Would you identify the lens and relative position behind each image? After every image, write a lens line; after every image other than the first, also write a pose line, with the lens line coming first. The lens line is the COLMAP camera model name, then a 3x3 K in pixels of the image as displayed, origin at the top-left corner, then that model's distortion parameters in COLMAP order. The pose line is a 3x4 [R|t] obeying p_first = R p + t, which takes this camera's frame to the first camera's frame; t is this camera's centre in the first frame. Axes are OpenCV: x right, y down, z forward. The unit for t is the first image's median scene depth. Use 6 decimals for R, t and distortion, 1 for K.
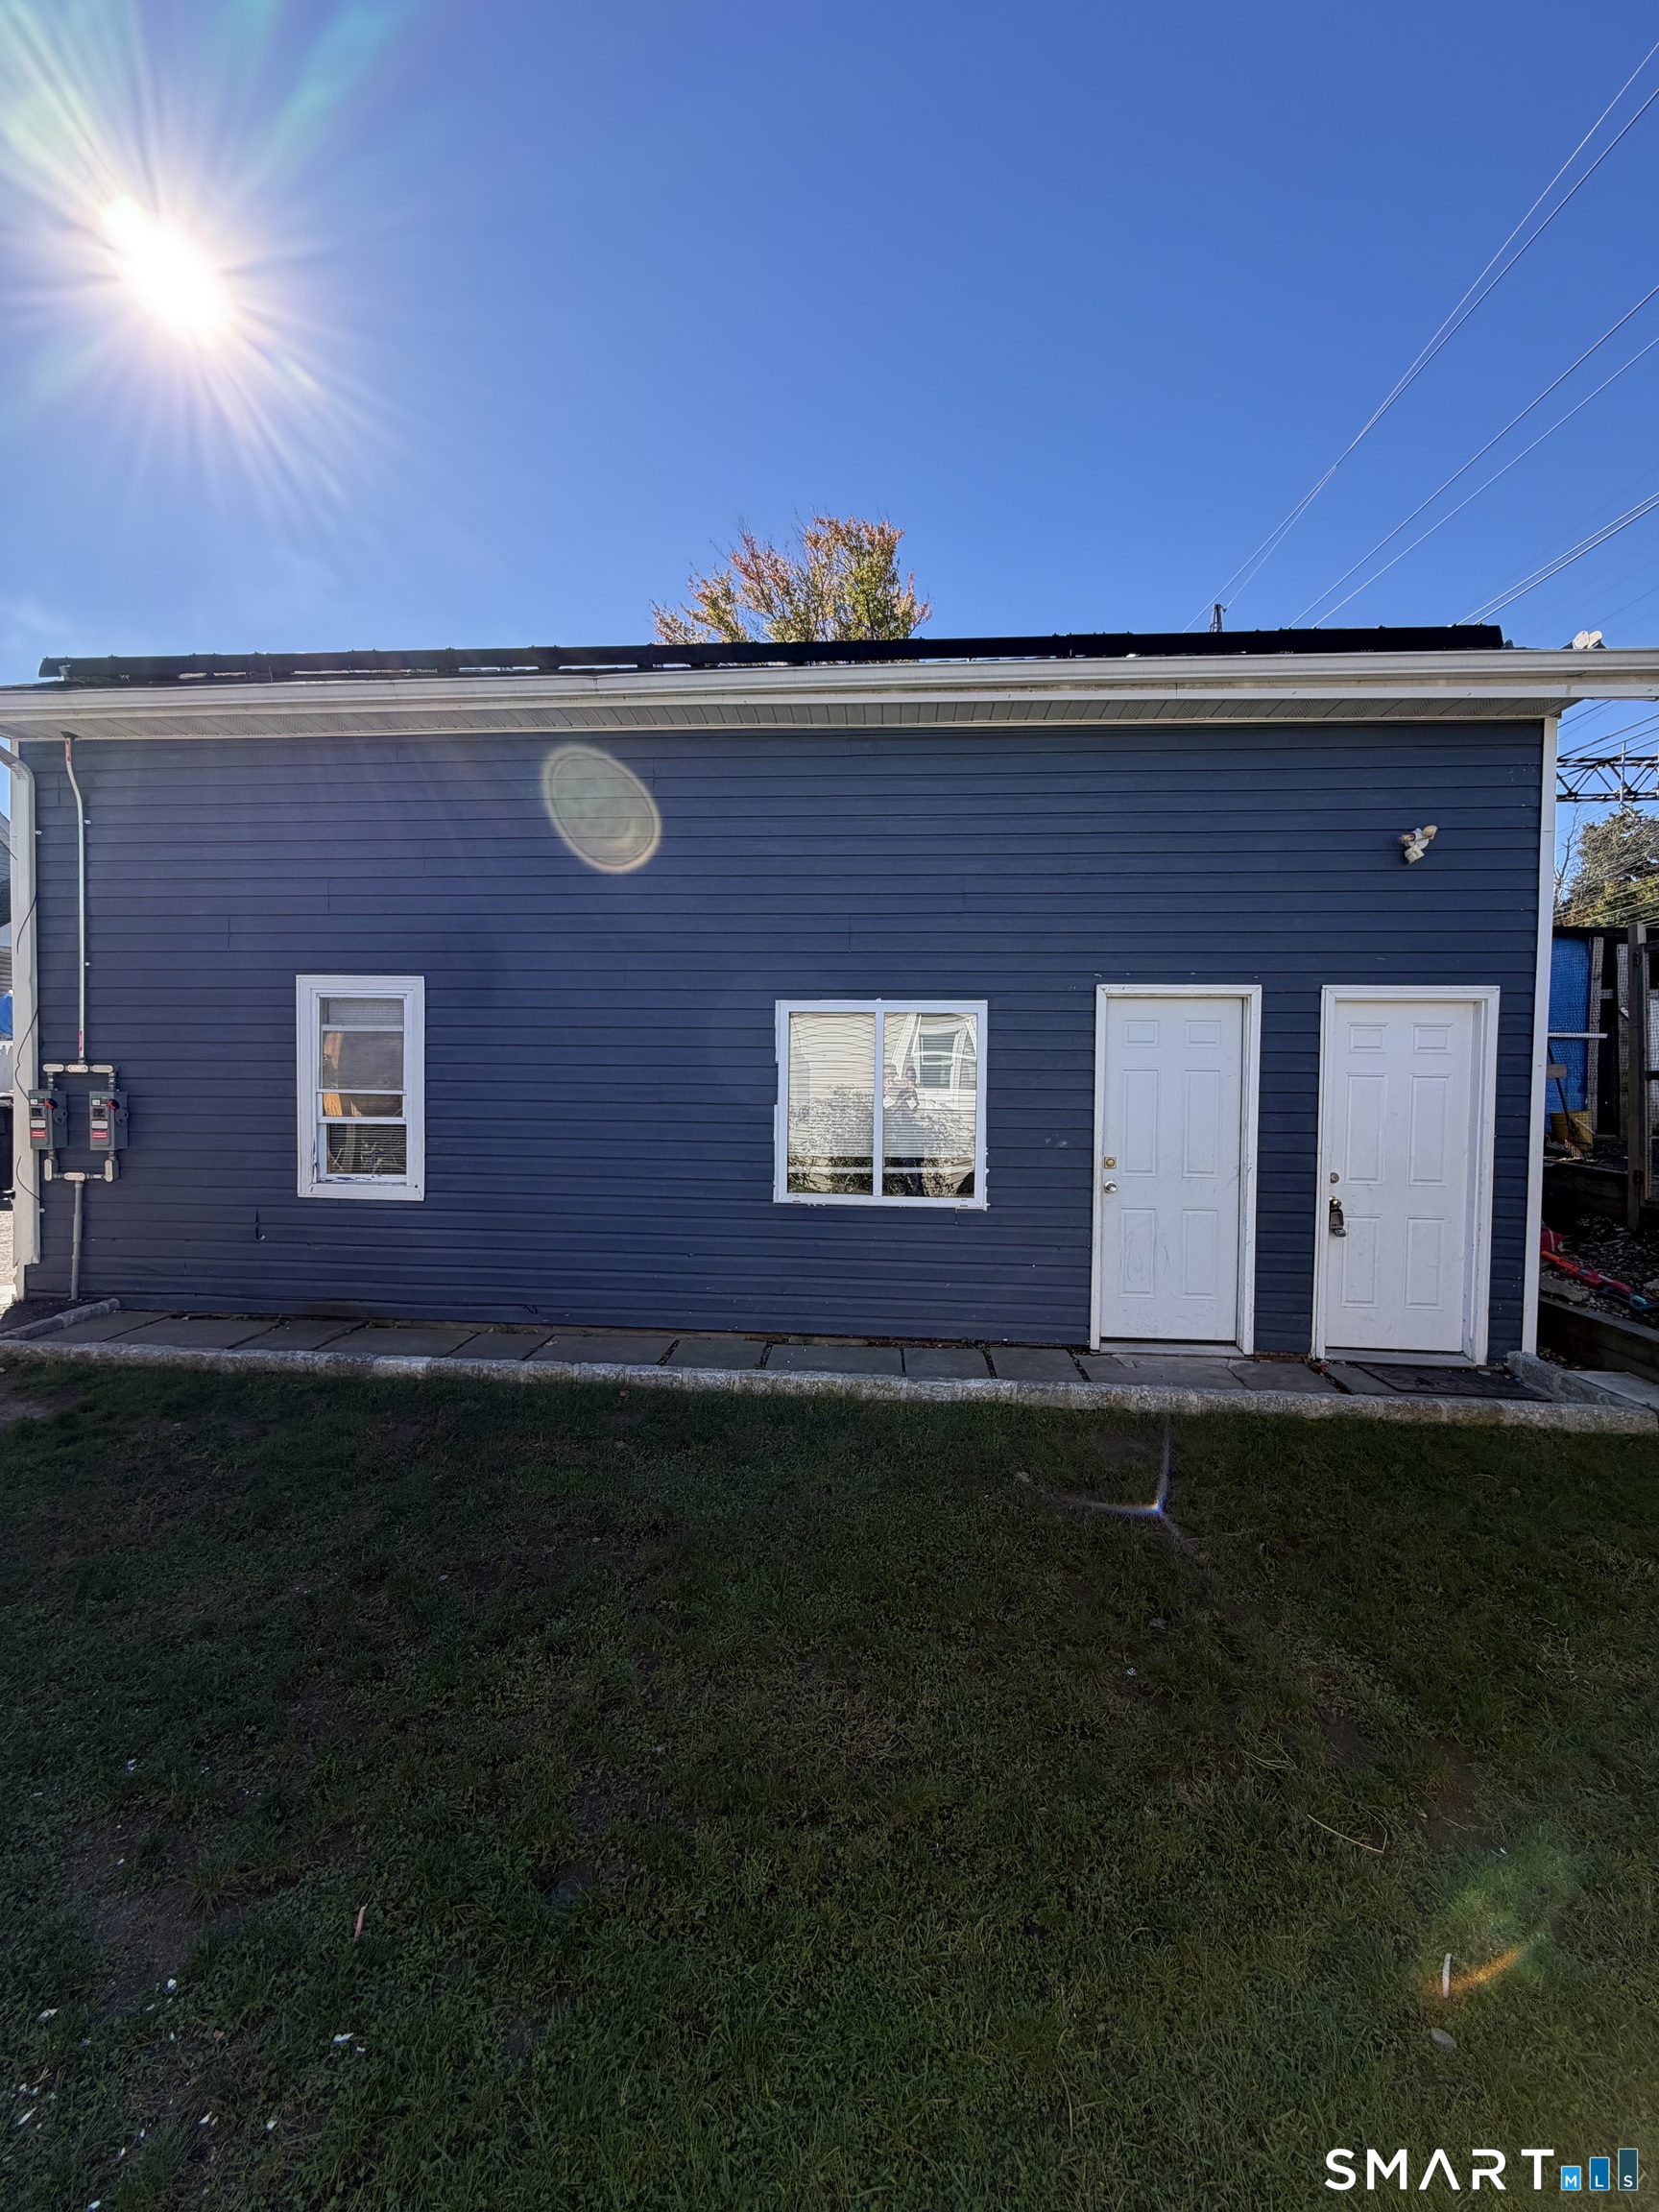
lens RADIAL K [[880.6, 0, 830.9], [0, 880.6, 1098.3], [0, 0, 1]] dist [0.007141, -0.000600]
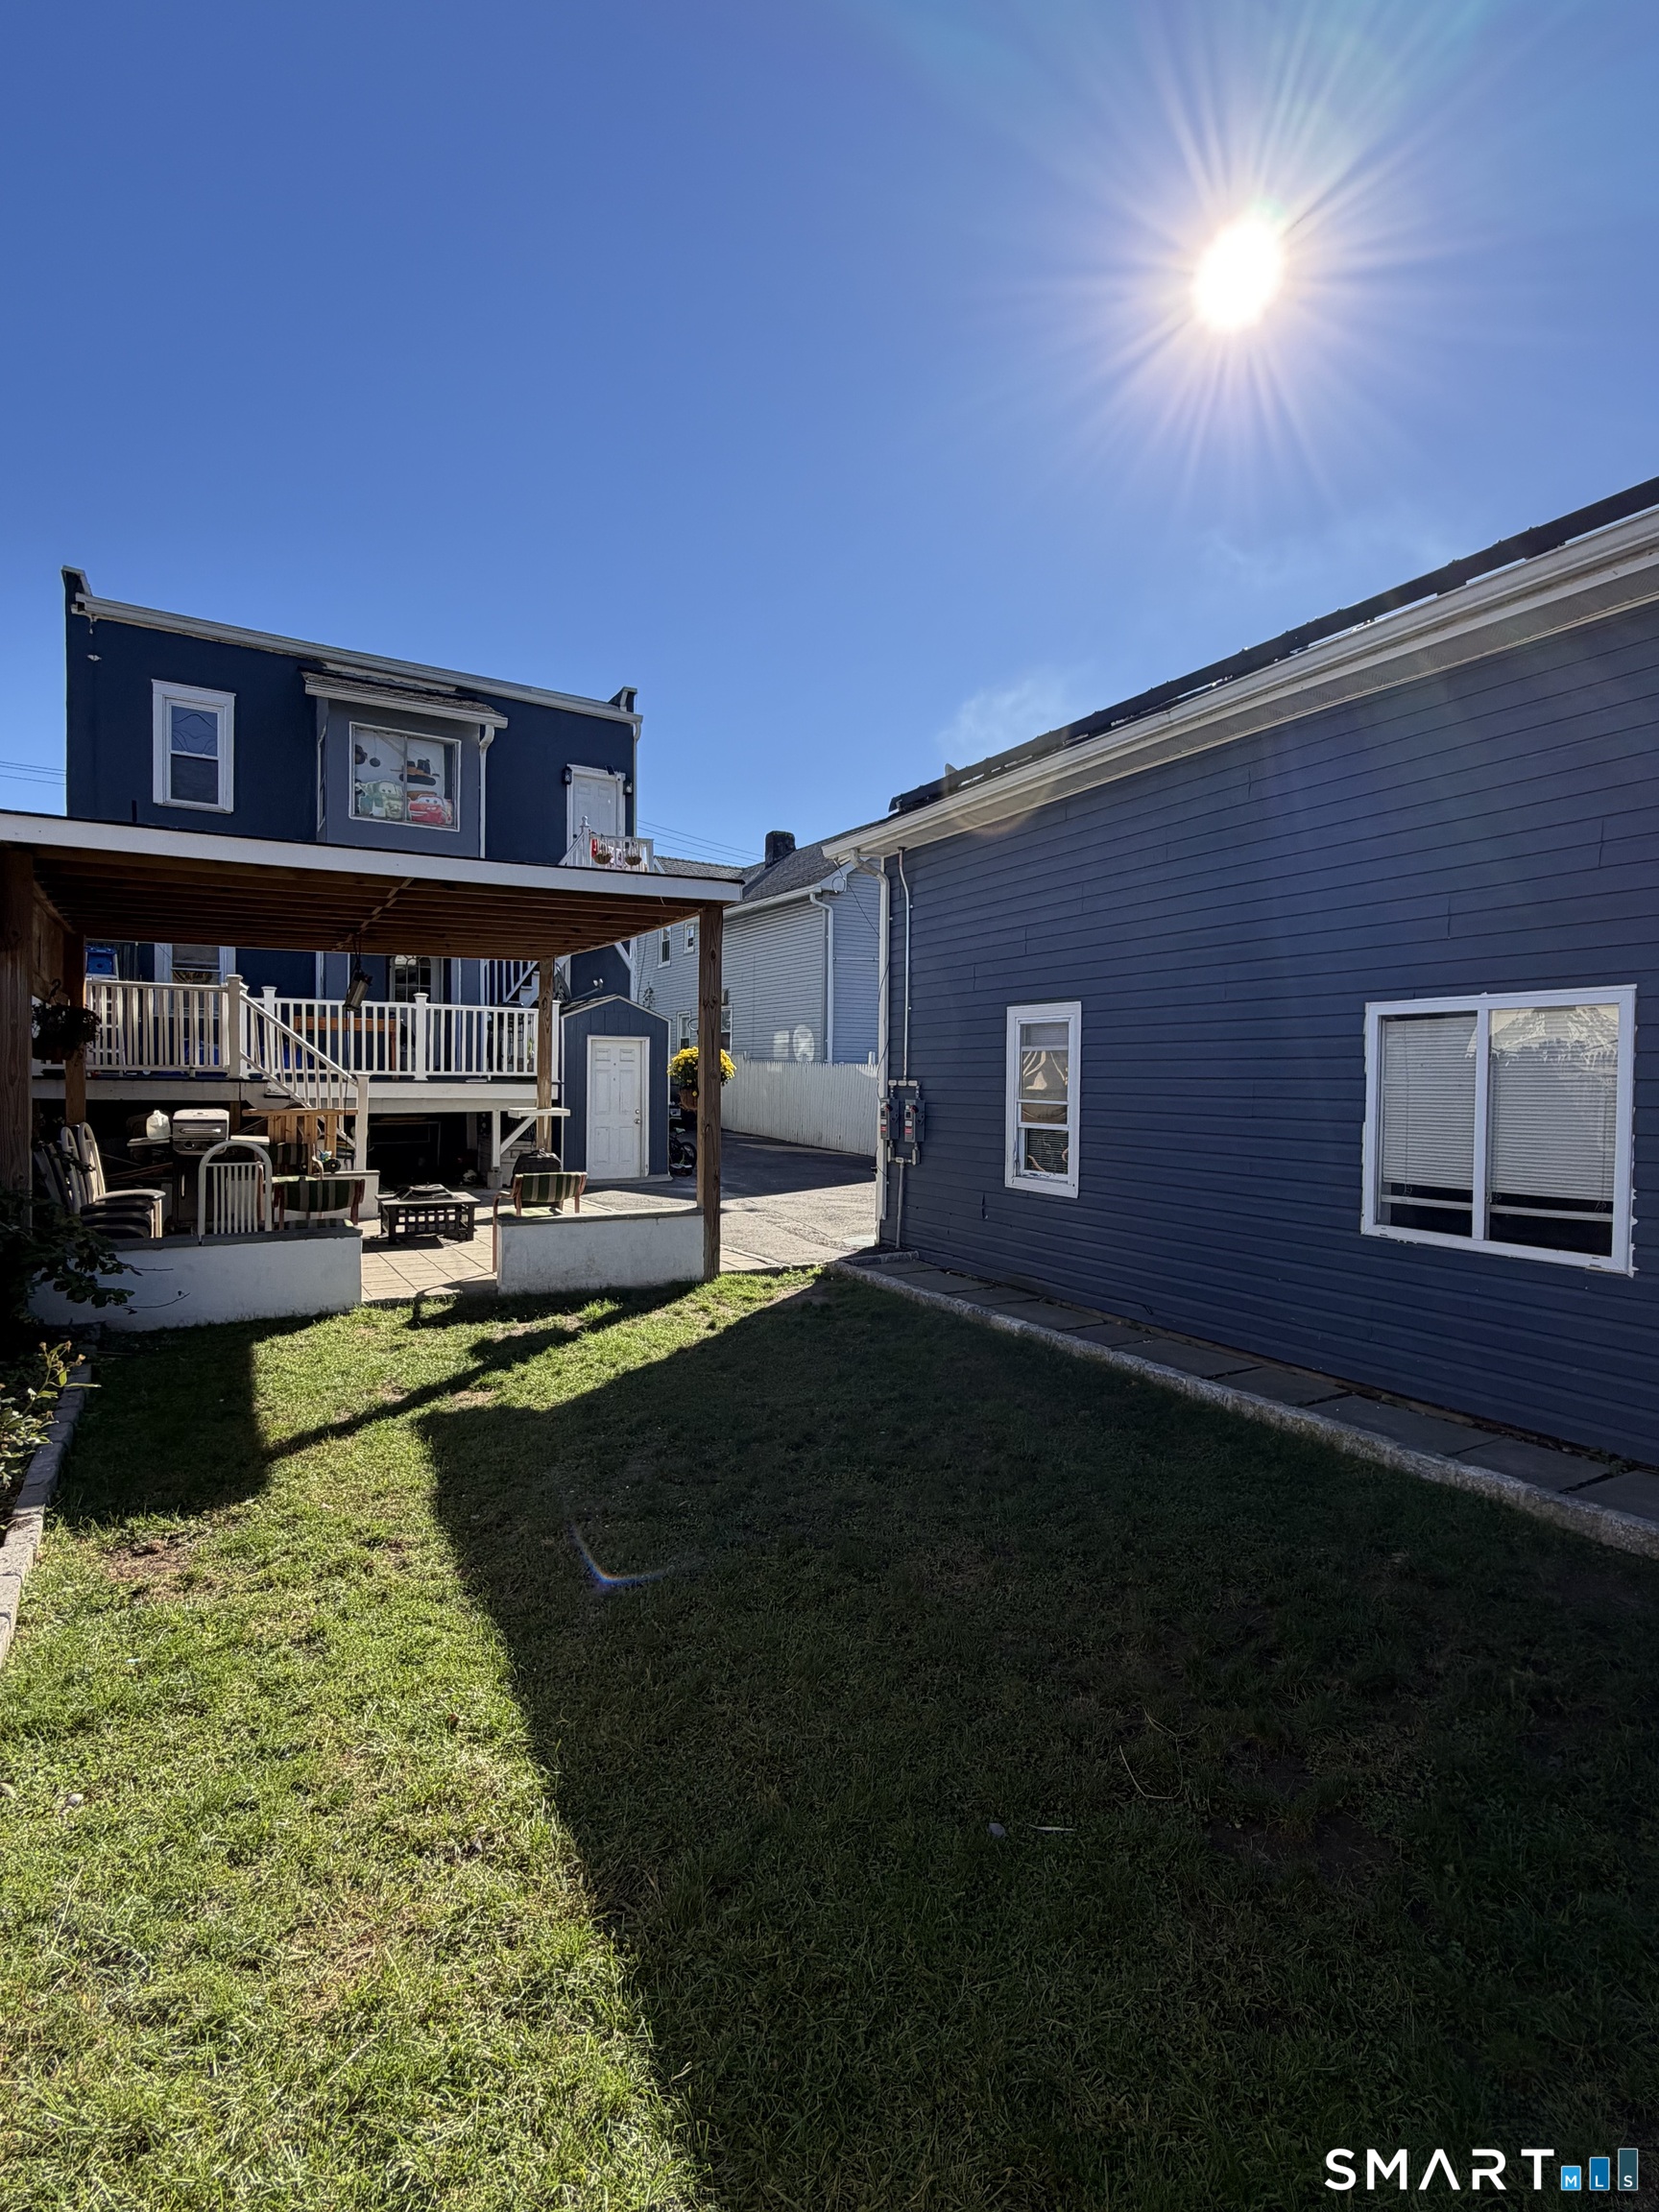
lens RADIAL K [[1068.7, 0, 825.5], [0, 1068.7, 1102.1], [0, 0, 1]] dist [0.006612, 0.000402]
pose [[0.546592, 0.011483, -0.837320, 0.512657], [-0.022743, 0.999741, -0.001136, 0.000903], [0.837090, 0.019664, 0.546711, -0.028788]]
